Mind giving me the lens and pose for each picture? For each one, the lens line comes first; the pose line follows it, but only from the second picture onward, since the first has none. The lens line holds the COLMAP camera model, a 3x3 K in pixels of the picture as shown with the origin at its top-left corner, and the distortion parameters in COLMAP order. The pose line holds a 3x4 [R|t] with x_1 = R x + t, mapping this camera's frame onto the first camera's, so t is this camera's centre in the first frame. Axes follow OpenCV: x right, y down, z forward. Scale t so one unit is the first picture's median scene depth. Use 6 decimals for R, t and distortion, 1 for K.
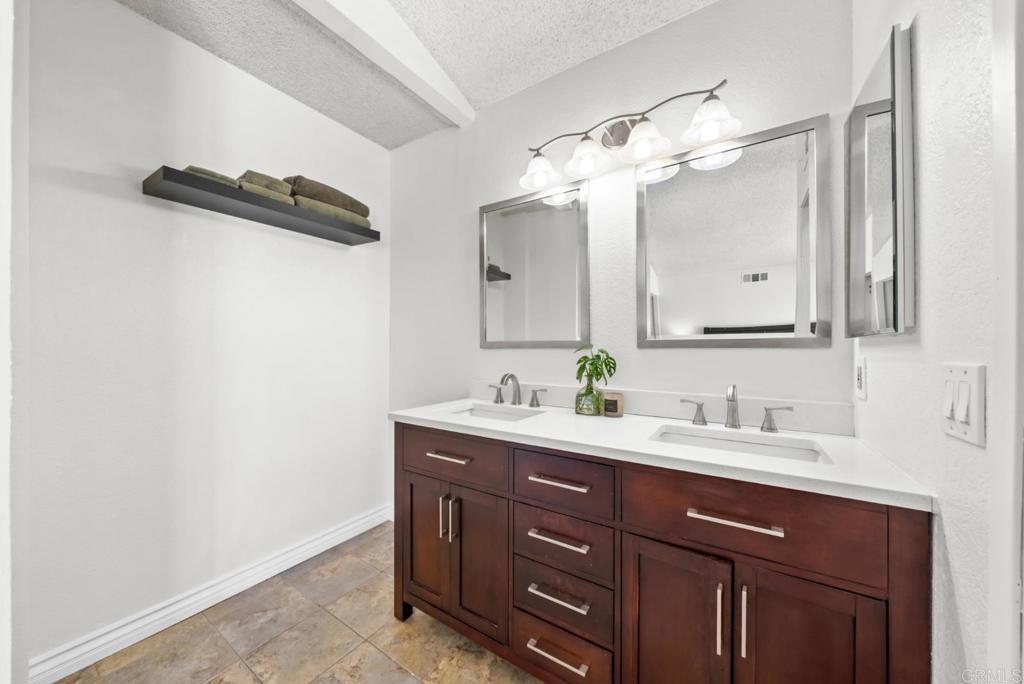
lens RADIAL K [[357.0, 0, 510.5], [0, 357.0, 342.7], [0, 0, 1]] dist [-0.001181, 0.000044]
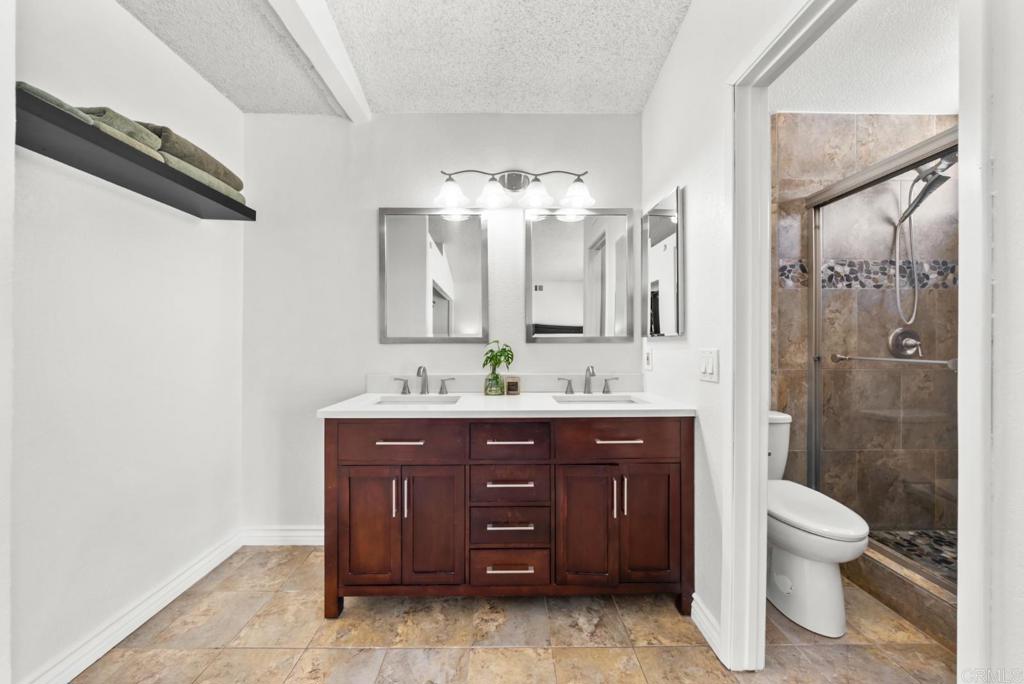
lens RADIAL K [[354.1, 0, 507.9], [0, 354.1, 336.5], [0, 0, 1]] dist [-0.000505, -0.000088]
pose [[0.833390, 0.007151, 0.552640, -0.447262], [-0.005135, 0.999973, -0.005195, -0.002496], [-0.552662, 0.001492, 0.833404, -0.086552]]
